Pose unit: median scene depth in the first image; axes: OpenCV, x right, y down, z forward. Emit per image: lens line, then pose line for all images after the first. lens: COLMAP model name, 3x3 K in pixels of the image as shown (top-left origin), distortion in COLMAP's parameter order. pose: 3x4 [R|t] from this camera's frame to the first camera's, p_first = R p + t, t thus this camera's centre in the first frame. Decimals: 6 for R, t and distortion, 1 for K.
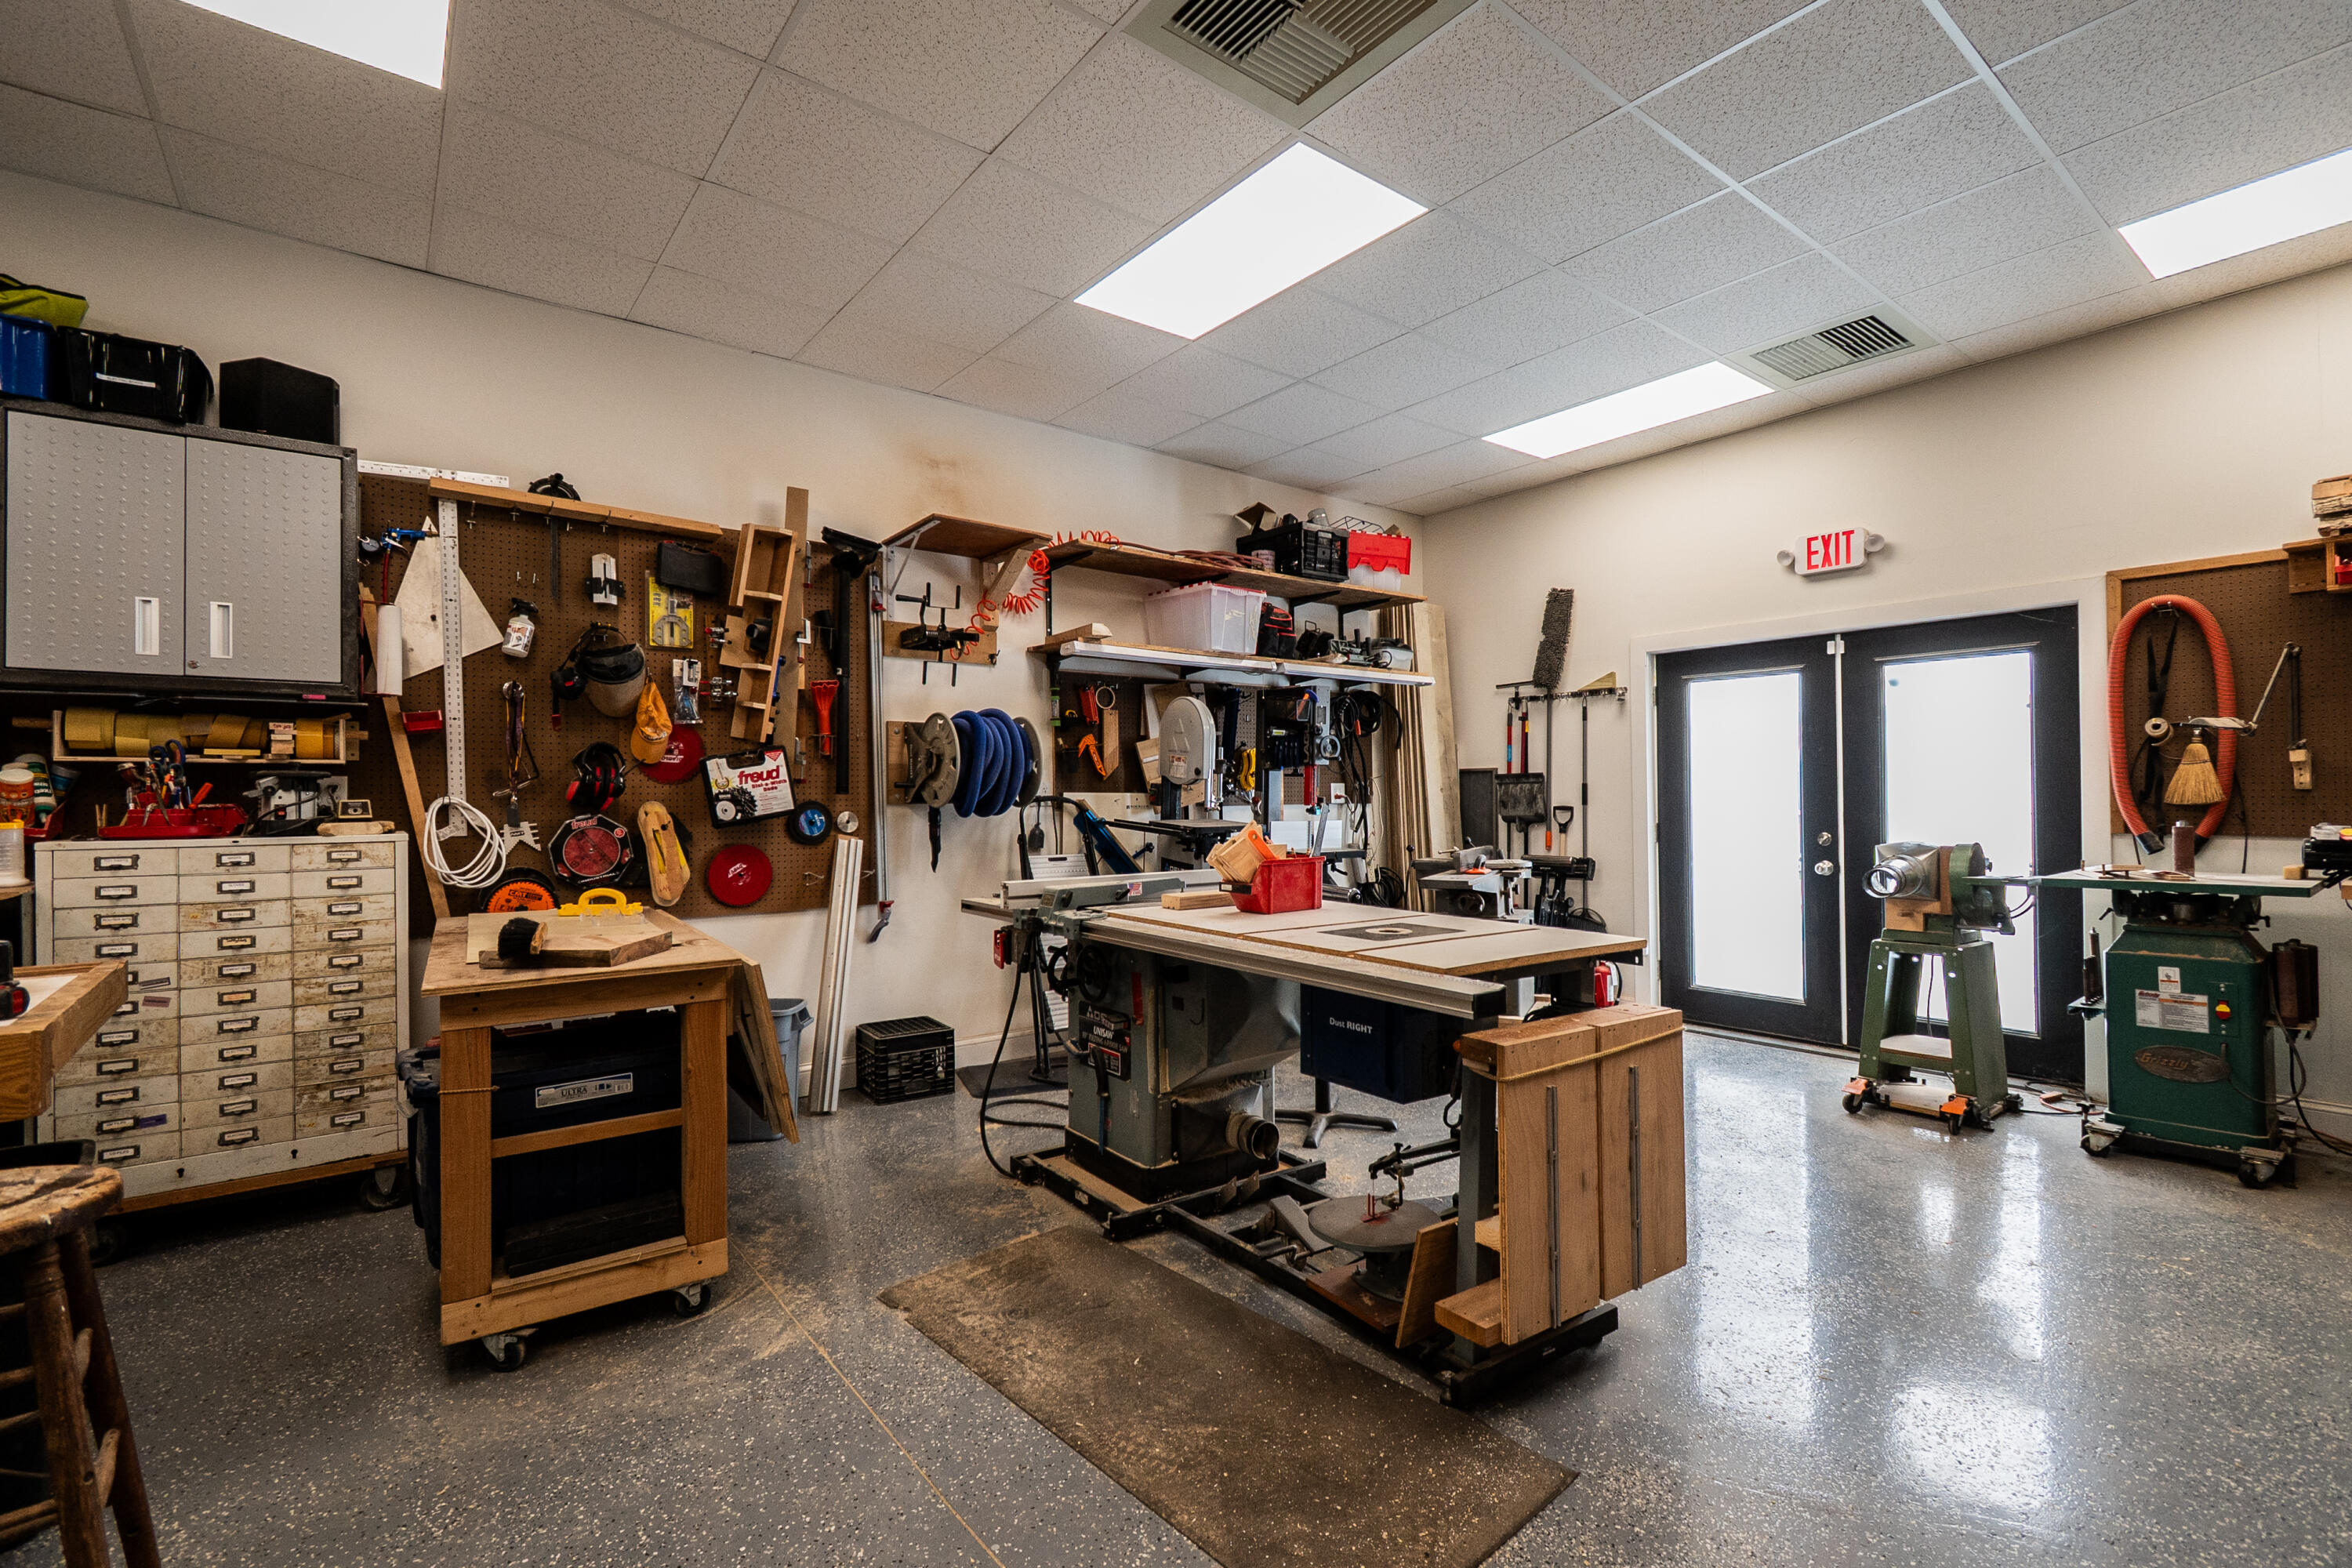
lens RADIAL K [[1068.2, 0, 1165.3], [0, 1068.2, 783.6], [0, 0, 1]] dist [0.008403, -0.000592]
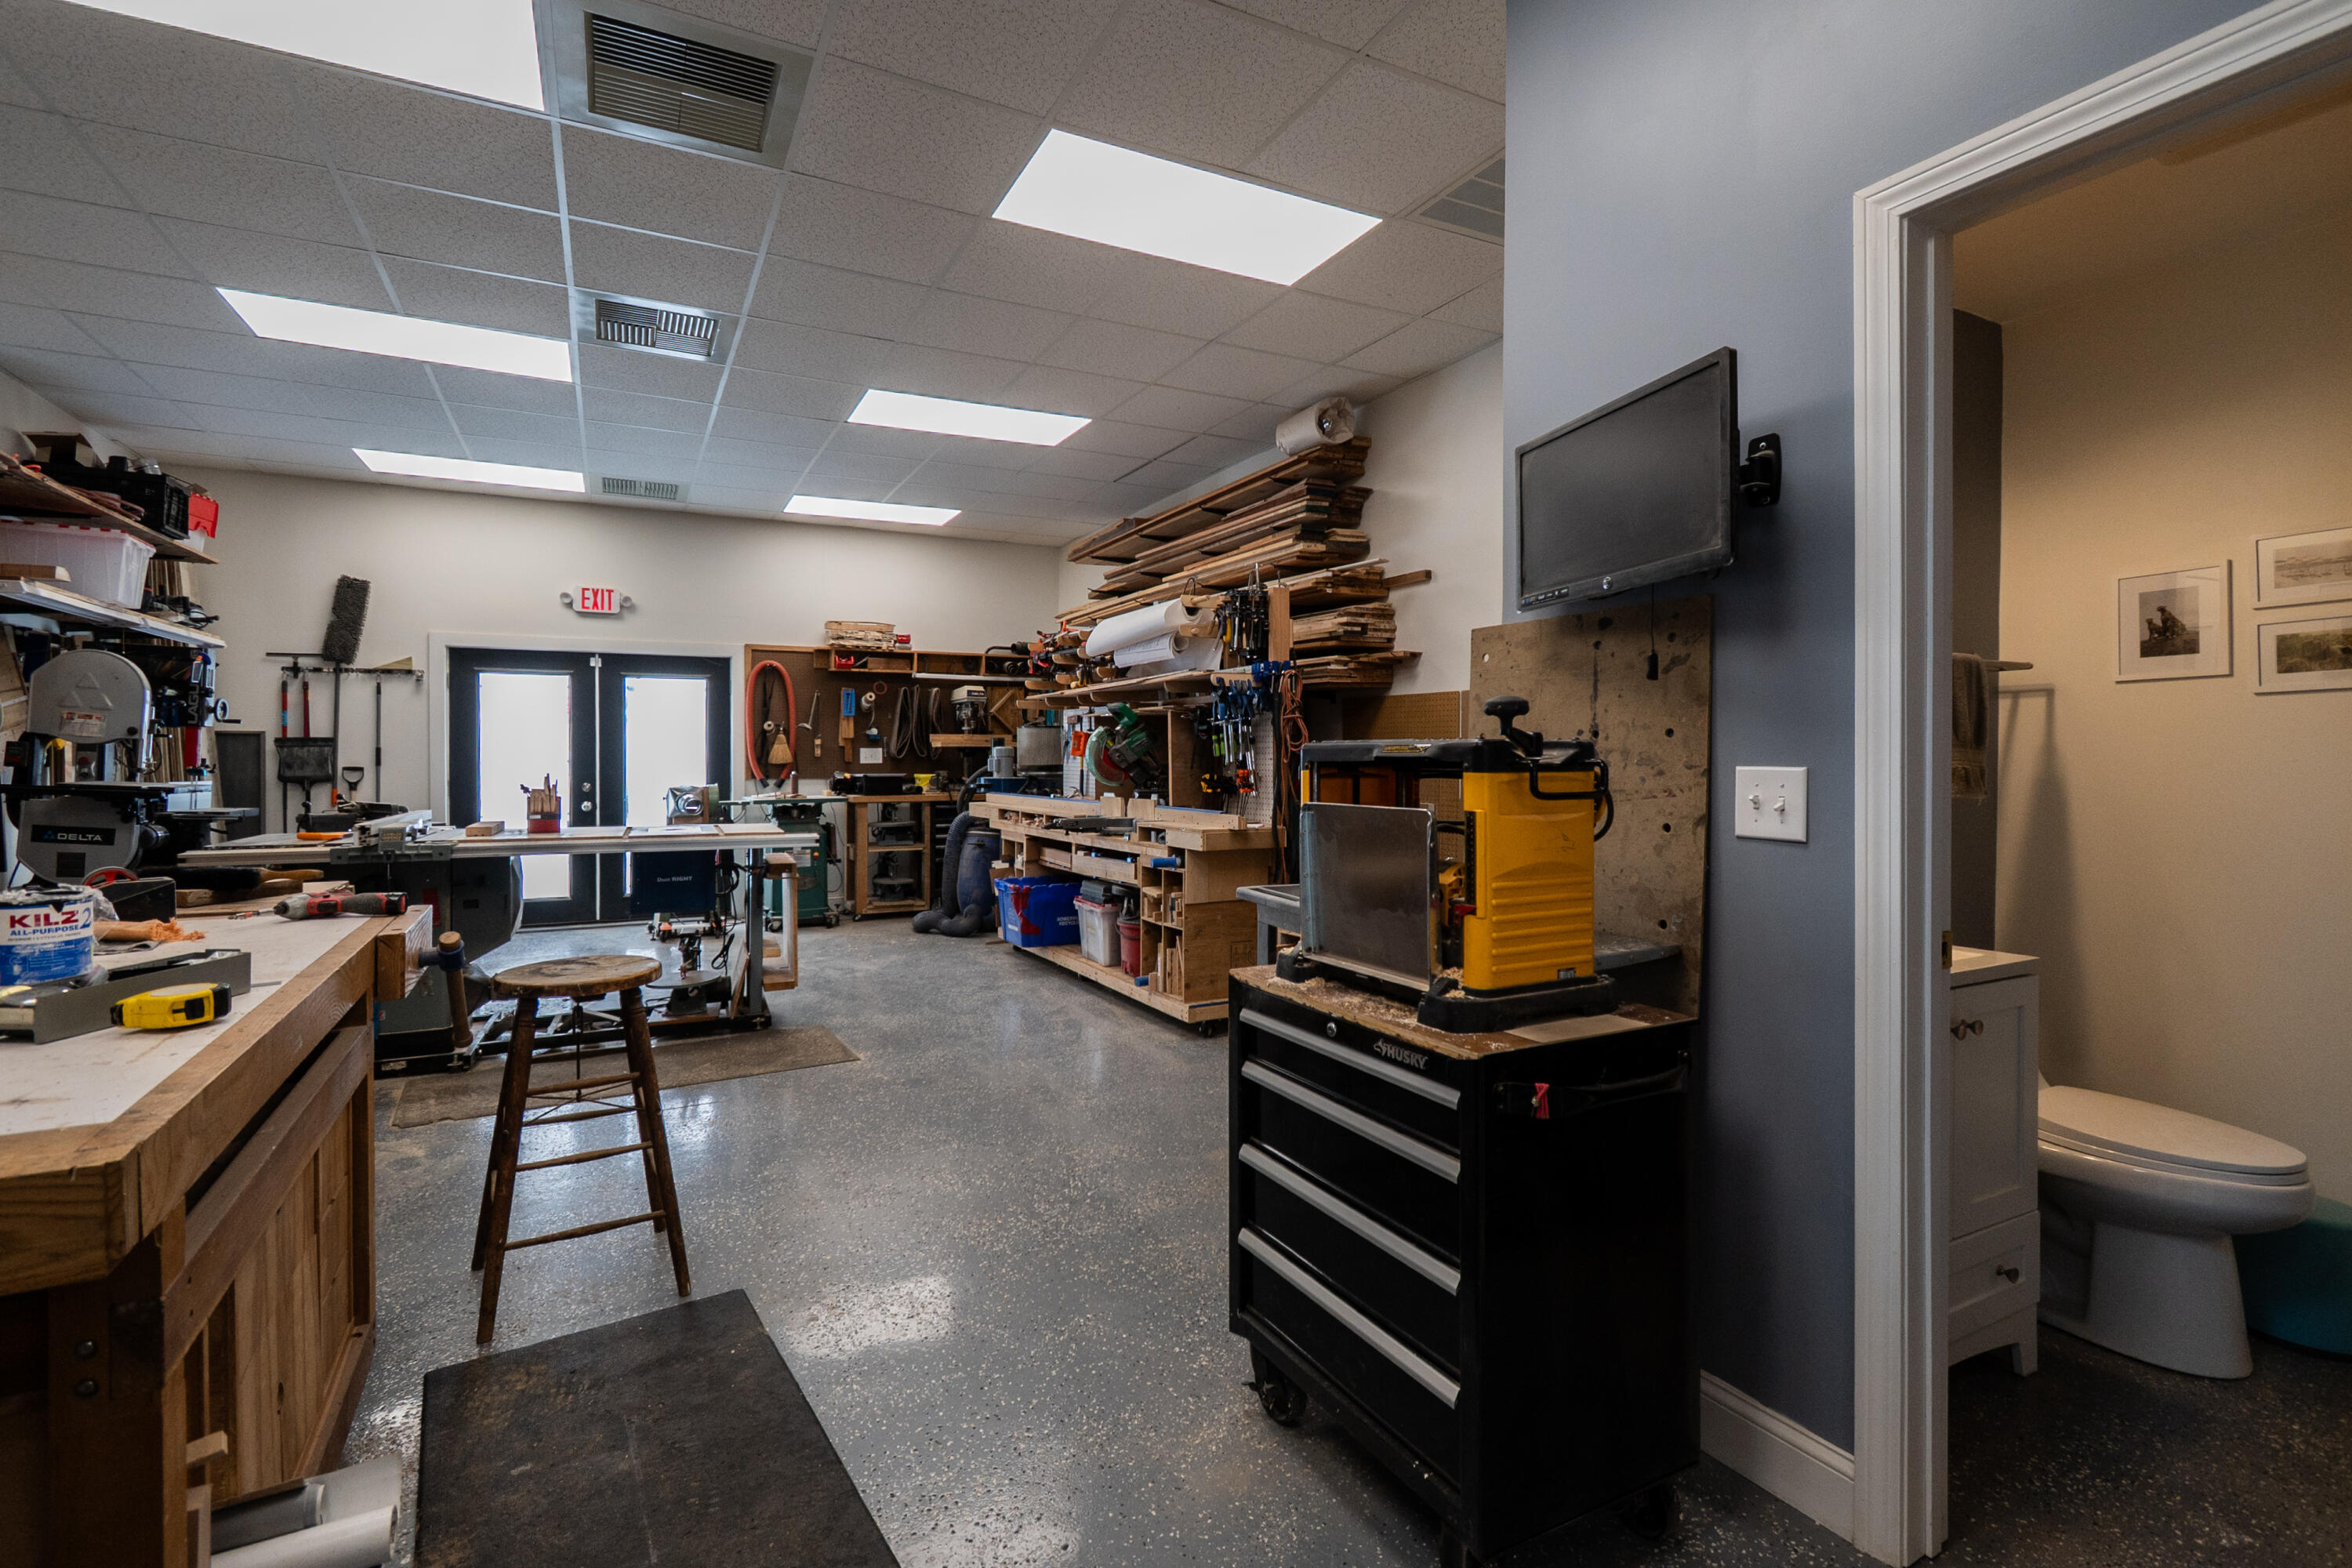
lens RADIAL K [[1068.2, 0, 1191.9], [0, 1068.2, 751.0], [0, 0, 1]] dist [0.008403, -0.000592]
pose [[0.167028, 0.011555, 0.985884, -0.731691], [-0.013882, 0.999860, -0.009366, 0.002601], [-0.985854, -0.012122, 0.167165, -0.099700]]
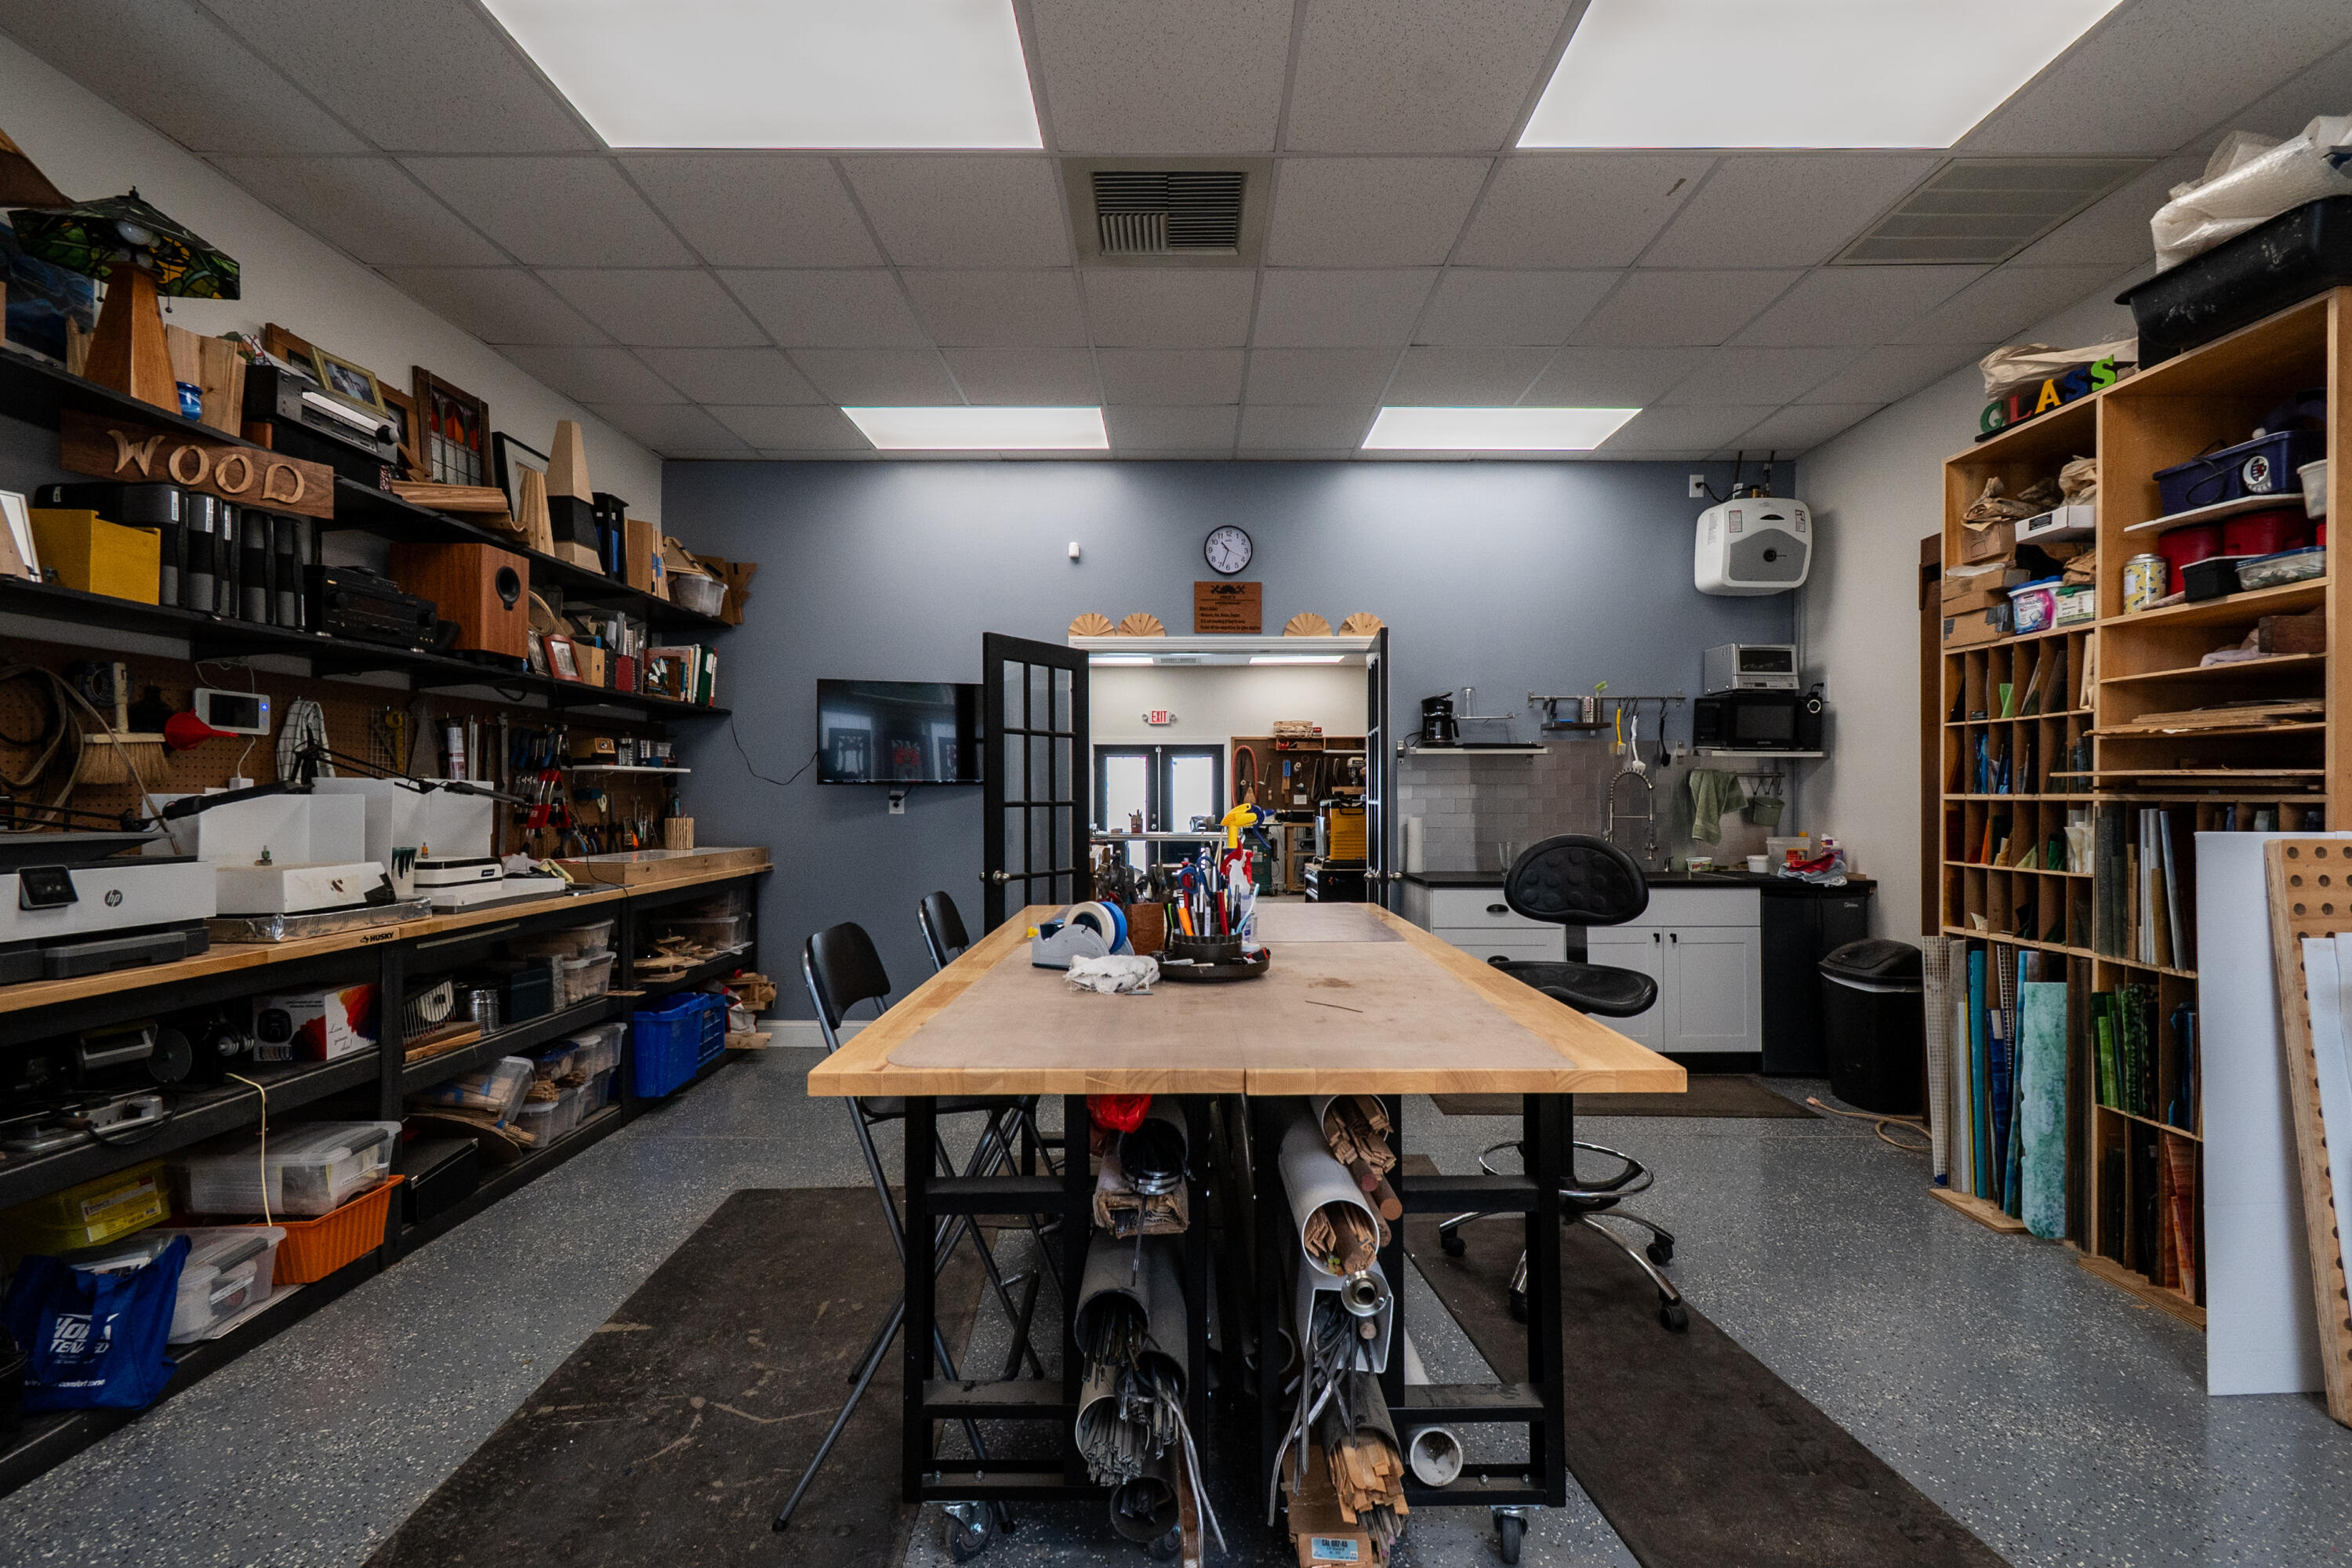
lens RADIAL K [[1068.2, 0, 1187.8], [0, 1068.2, 791.0], [0, 0, 1]] dist [0.008403, -0.000592]
pose [[0.610418, 0.009912, 0.792018, -1.574789], [-0.012815, 0.999914, -0.002637, -0.009807], [-0.791976, -0.008540, 0.610492, -0.805558]]
